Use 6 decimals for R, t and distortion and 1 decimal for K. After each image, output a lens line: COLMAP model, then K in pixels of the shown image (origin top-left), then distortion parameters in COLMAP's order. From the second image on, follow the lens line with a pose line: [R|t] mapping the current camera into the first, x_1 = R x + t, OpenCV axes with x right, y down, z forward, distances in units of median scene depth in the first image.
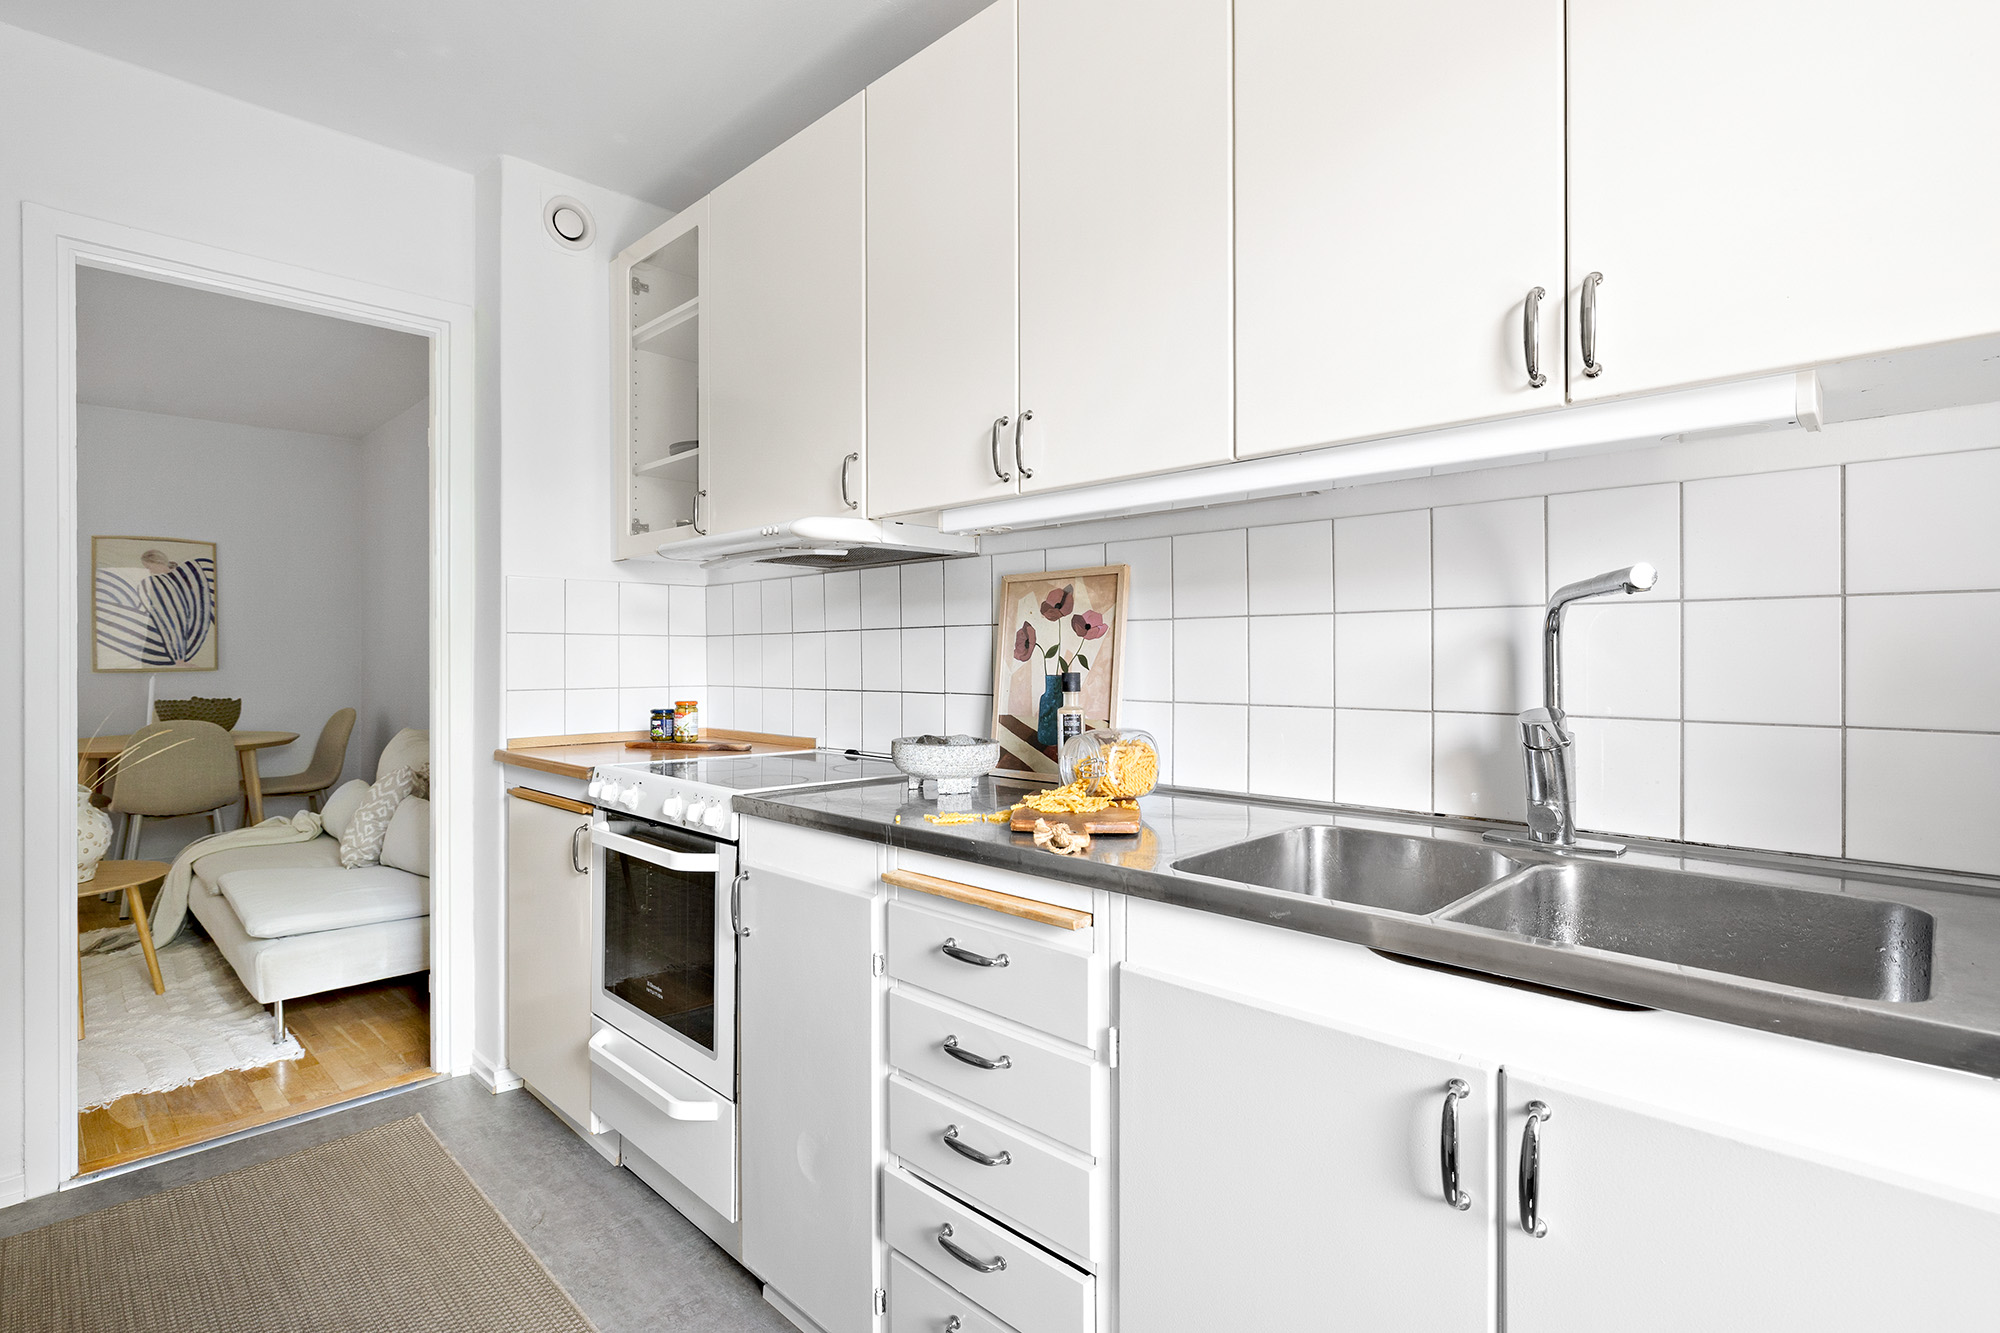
lens RADIAL K [[951.8, 0, 989.1], [0, 951.8, 654.3], [0, 0, 1]] dist [-0.004995, 0.000297]
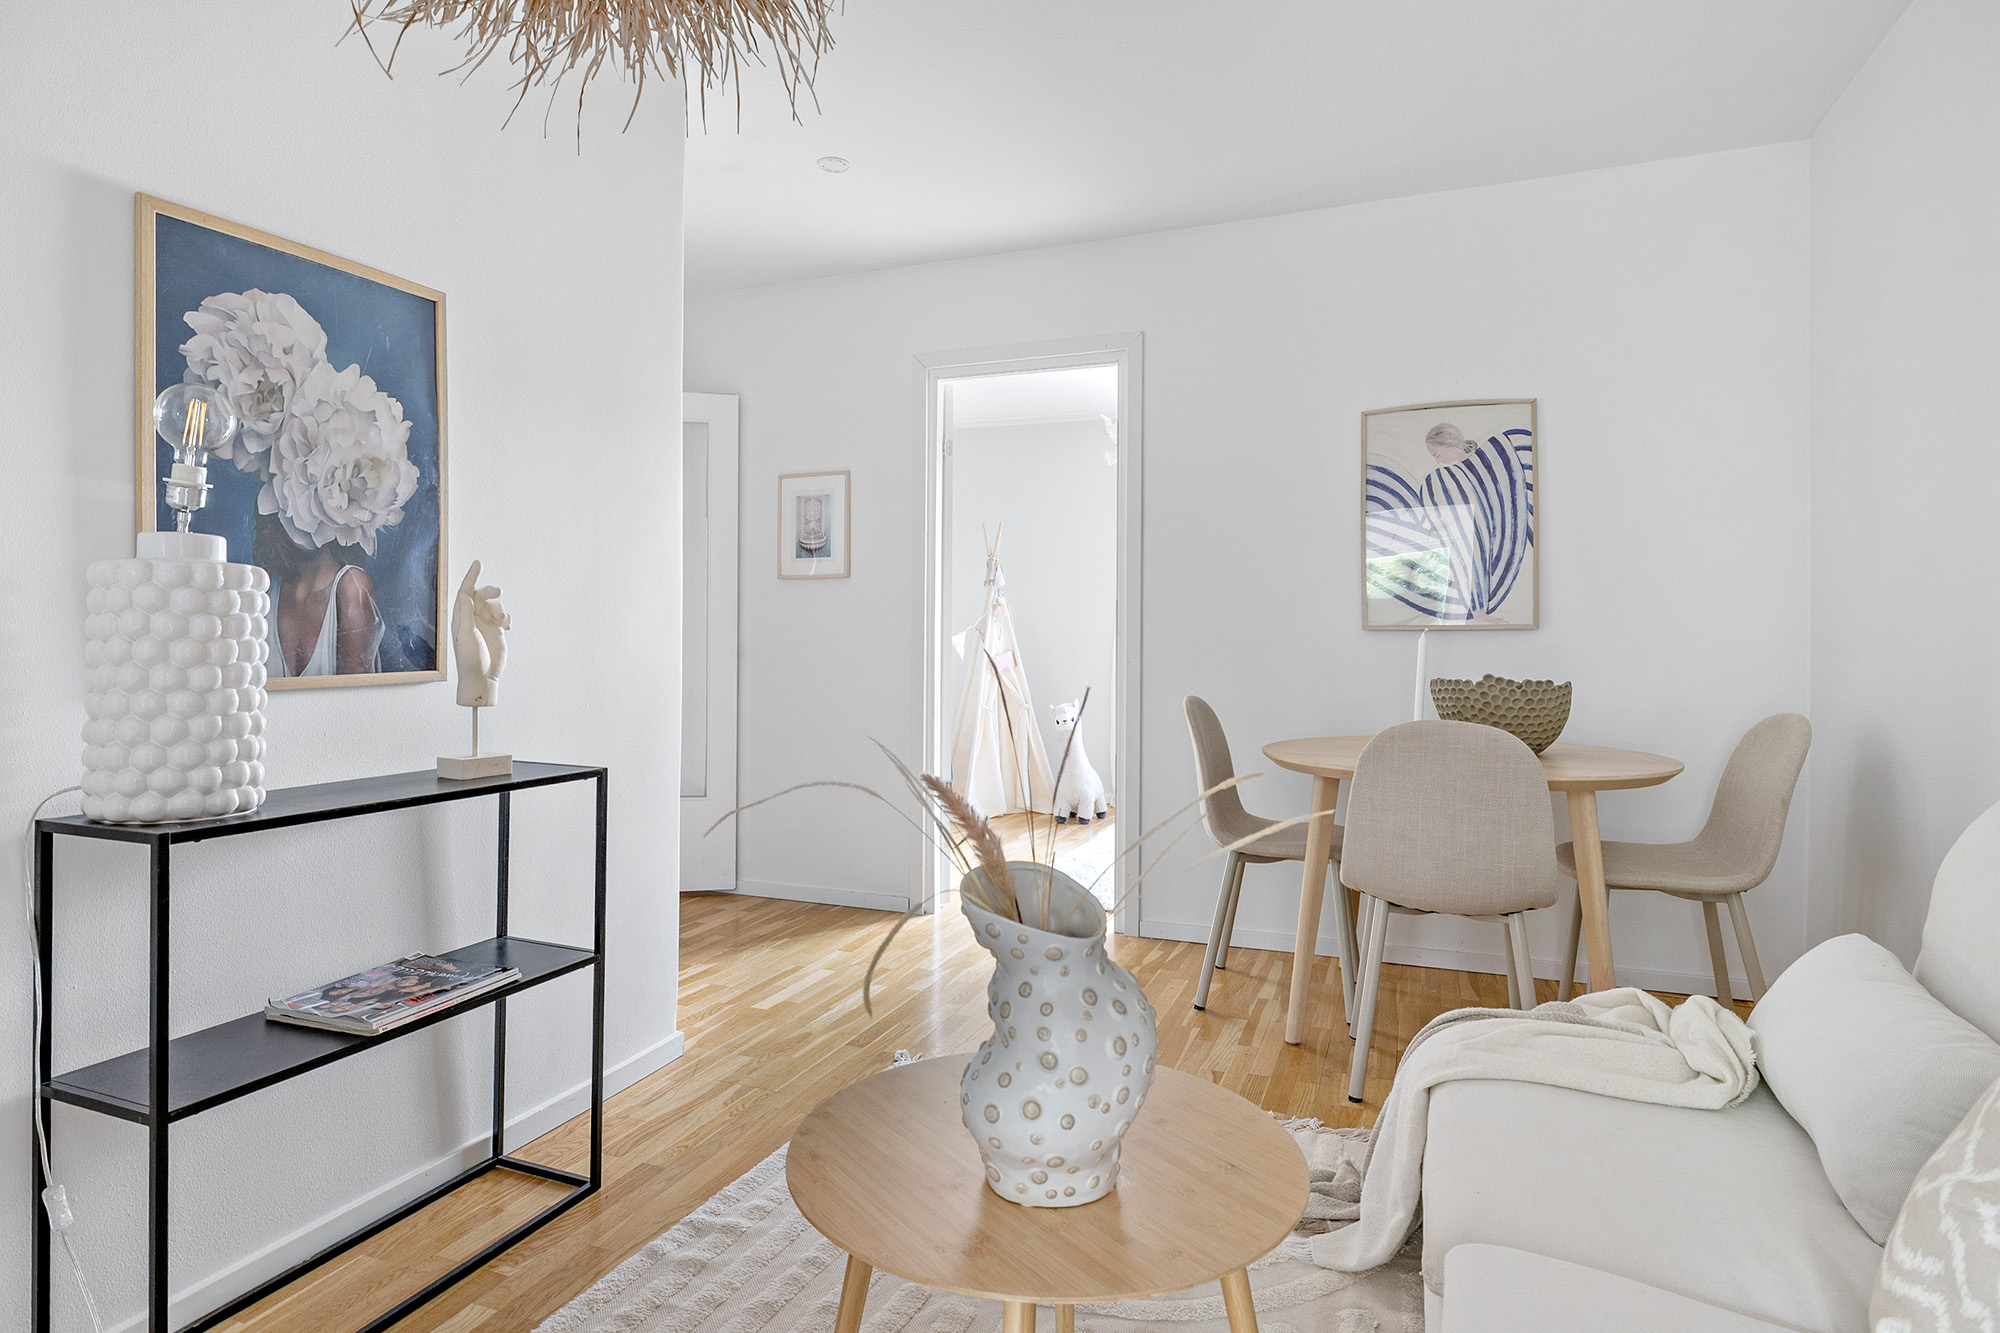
lens RADIAL K [[1059.0, 0, 989.8], [0, 1059.0, 653.3], [0, 0, 1]] dist [-0.019486, -0.000243]
pose [[0.363061, 0.007186, -0.931738, -0.367031], [-0.000459, 0.999972, 0.007533, 0.026699], [0.931765, -0.002307, 0.363054, 0.492226]]
